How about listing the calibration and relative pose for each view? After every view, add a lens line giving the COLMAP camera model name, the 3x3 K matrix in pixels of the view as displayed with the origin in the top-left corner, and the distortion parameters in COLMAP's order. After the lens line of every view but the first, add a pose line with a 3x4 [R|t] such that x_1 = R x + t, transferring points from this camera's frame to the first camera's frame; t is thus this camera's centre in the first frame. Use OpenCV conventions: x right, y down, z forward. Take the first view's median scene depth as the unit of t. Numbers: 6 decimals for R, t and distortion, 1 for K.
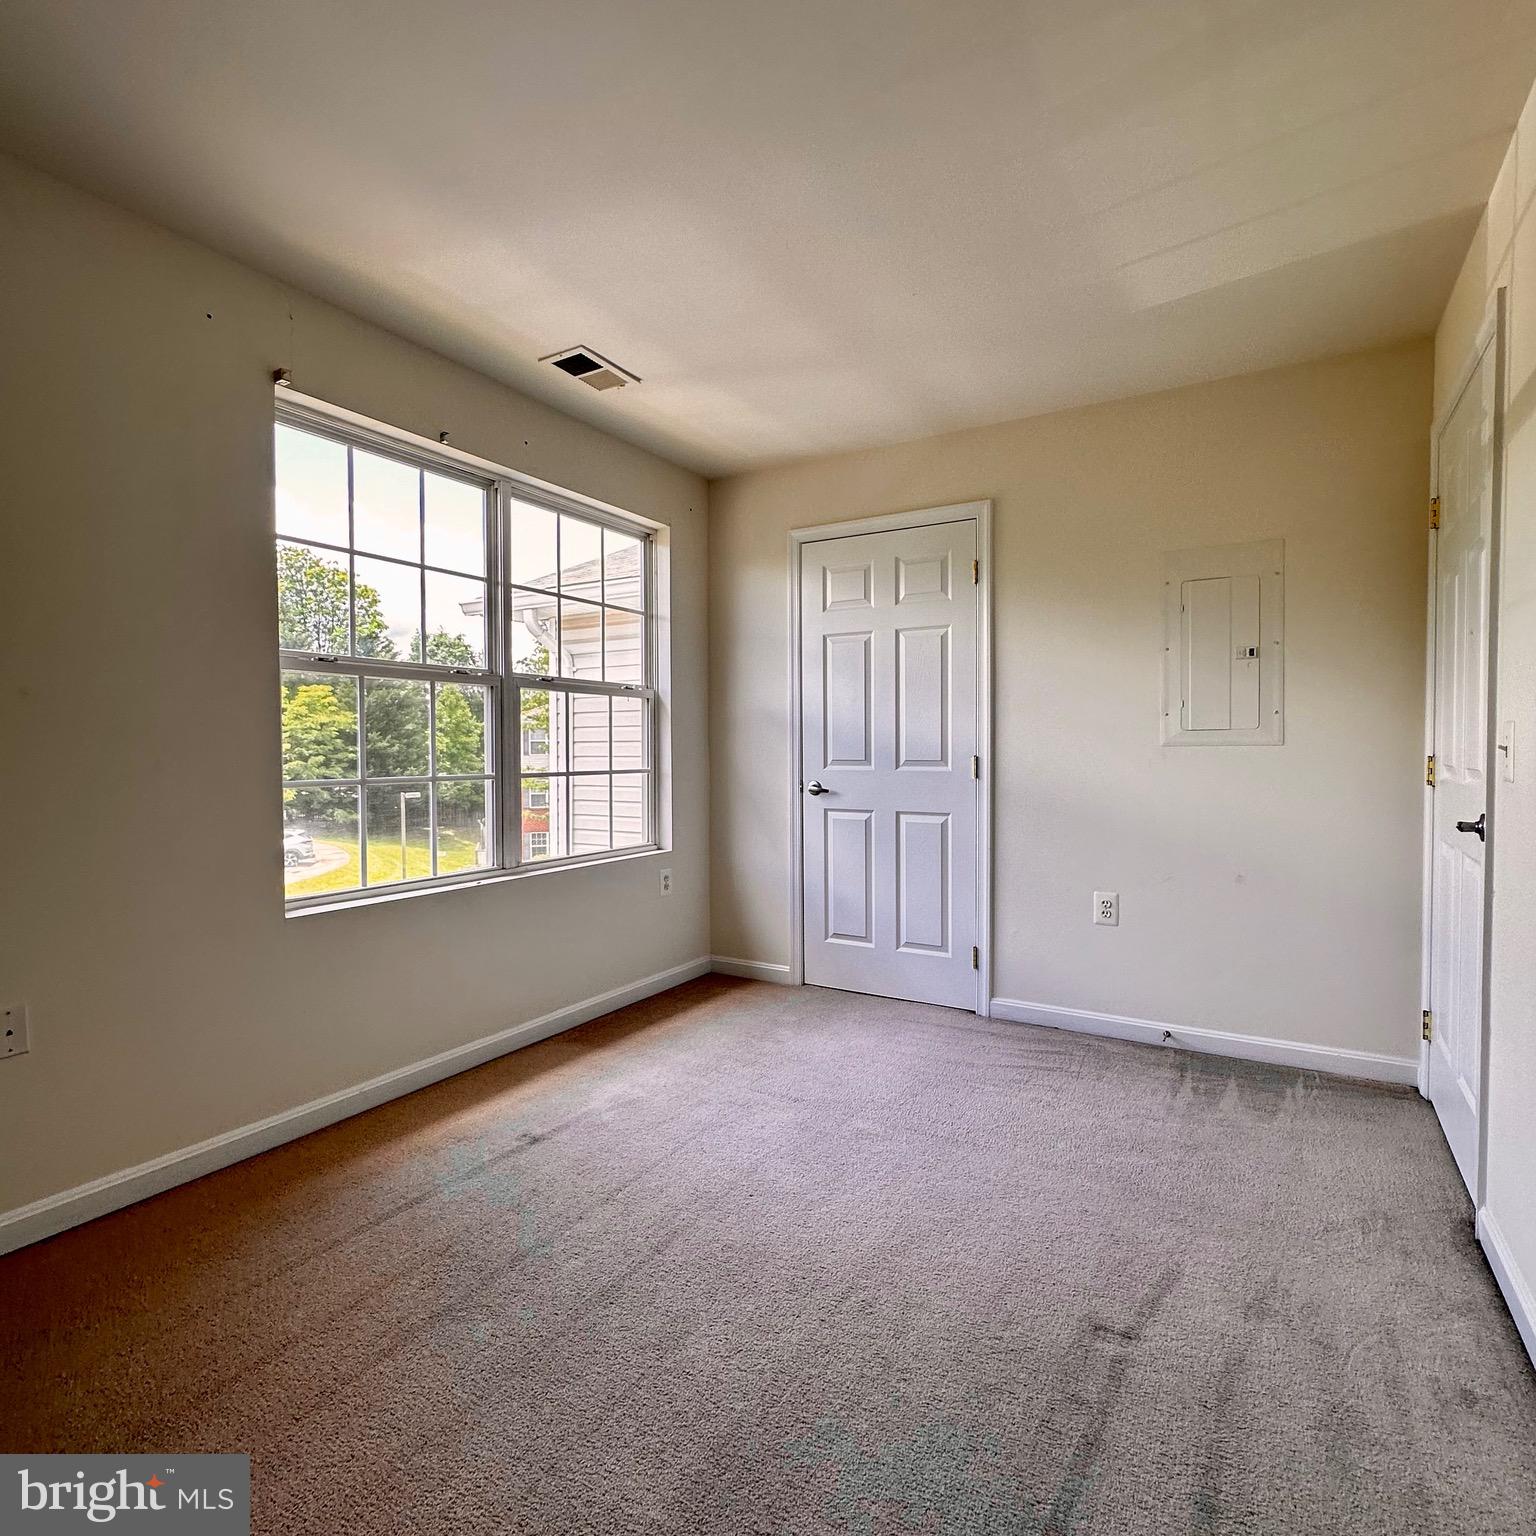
lens RADIAL K [[847.6, 0, 768.0], [0, 847.6, 768.0], [0, 0, 1]] dist [0.002218, 0.000019]
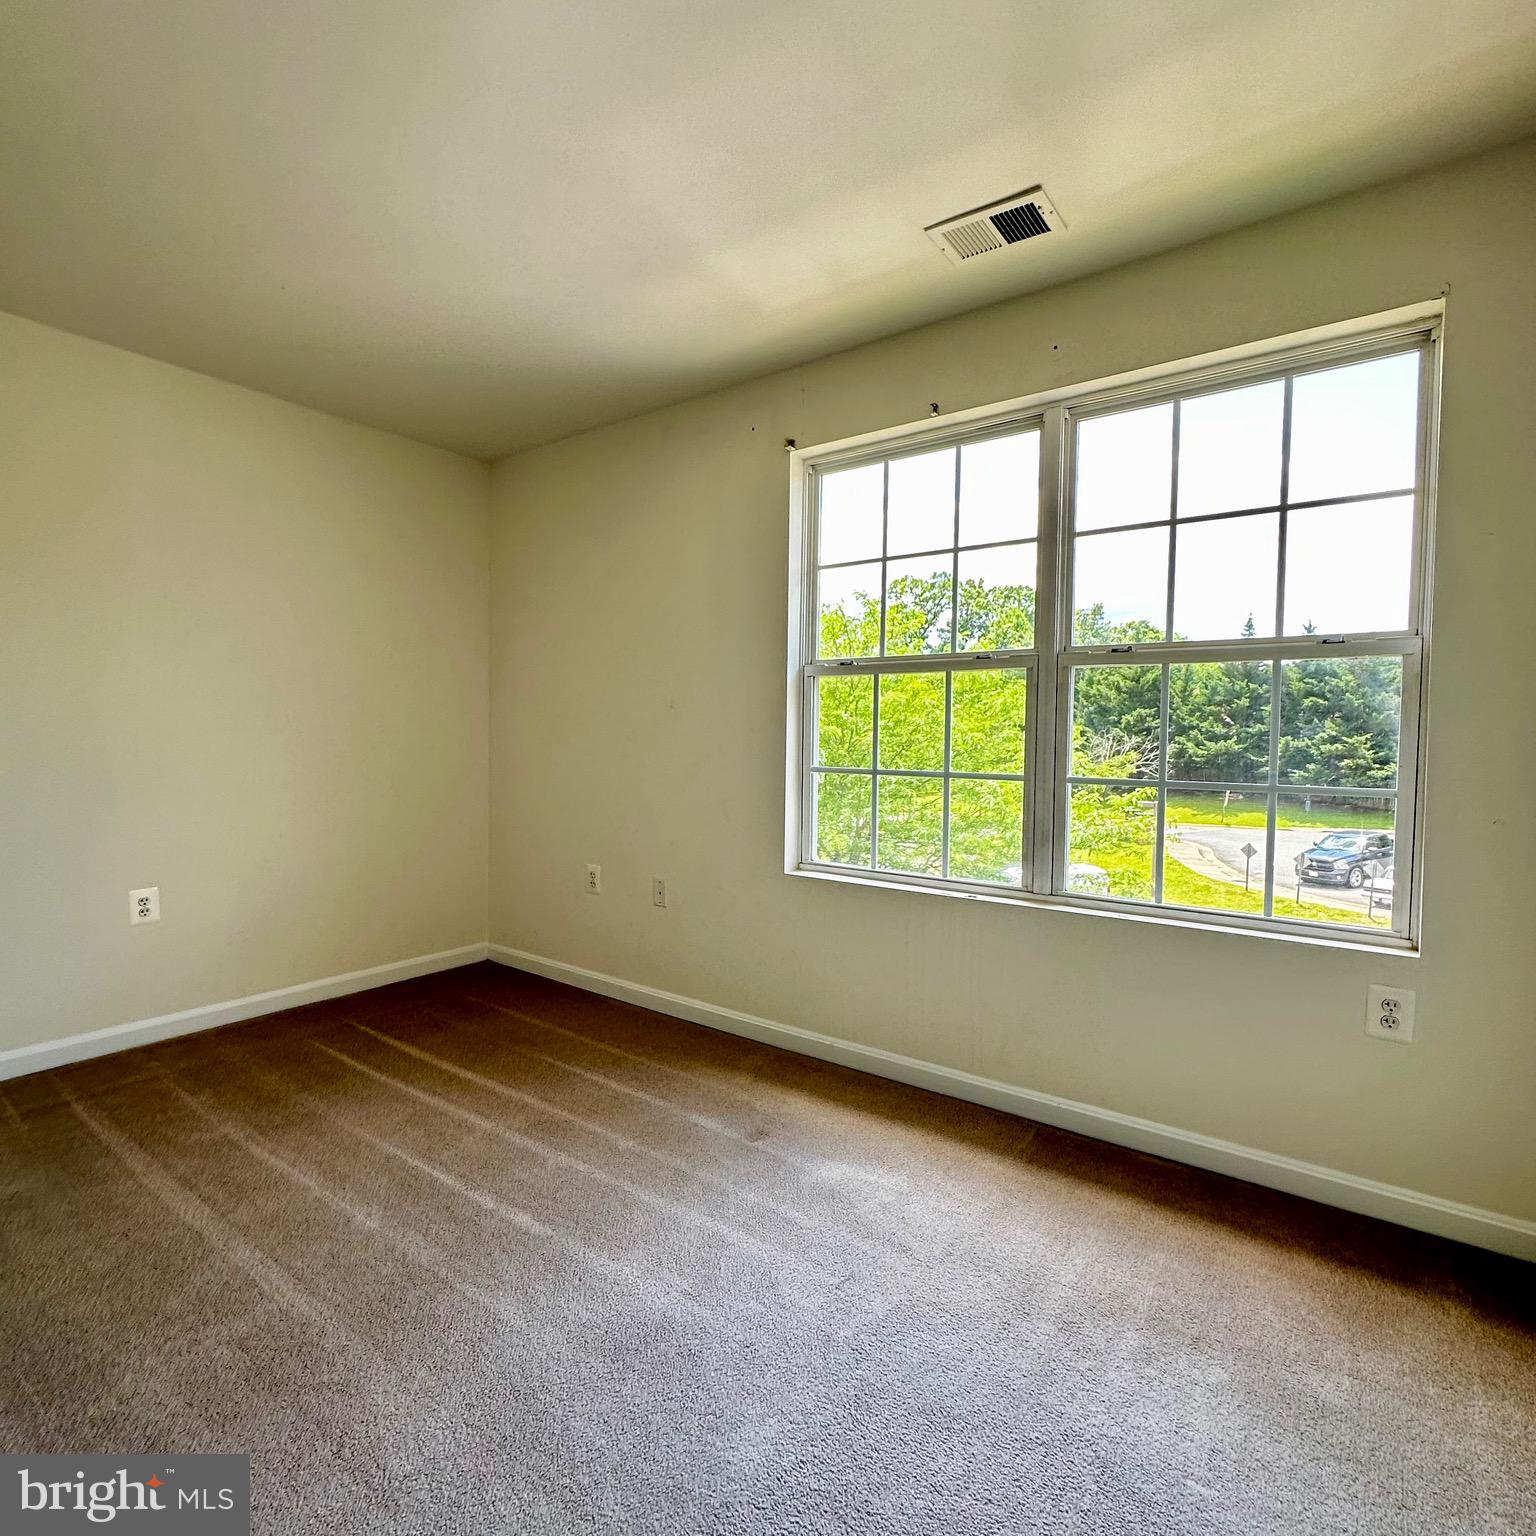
lens RADIAL K [[810.4, 0, 768.0], [0, 810.4, 768.0], [0, 0, 1]] dist [-0.002708, -0.001522]
pose [[-0.084849, 0.038440, -0.995652, 0.442790], [-0.037967, 0.998405, 0.041782, -0.021165], [0.995670, 0.041347, -0.083254, 0.748434]]
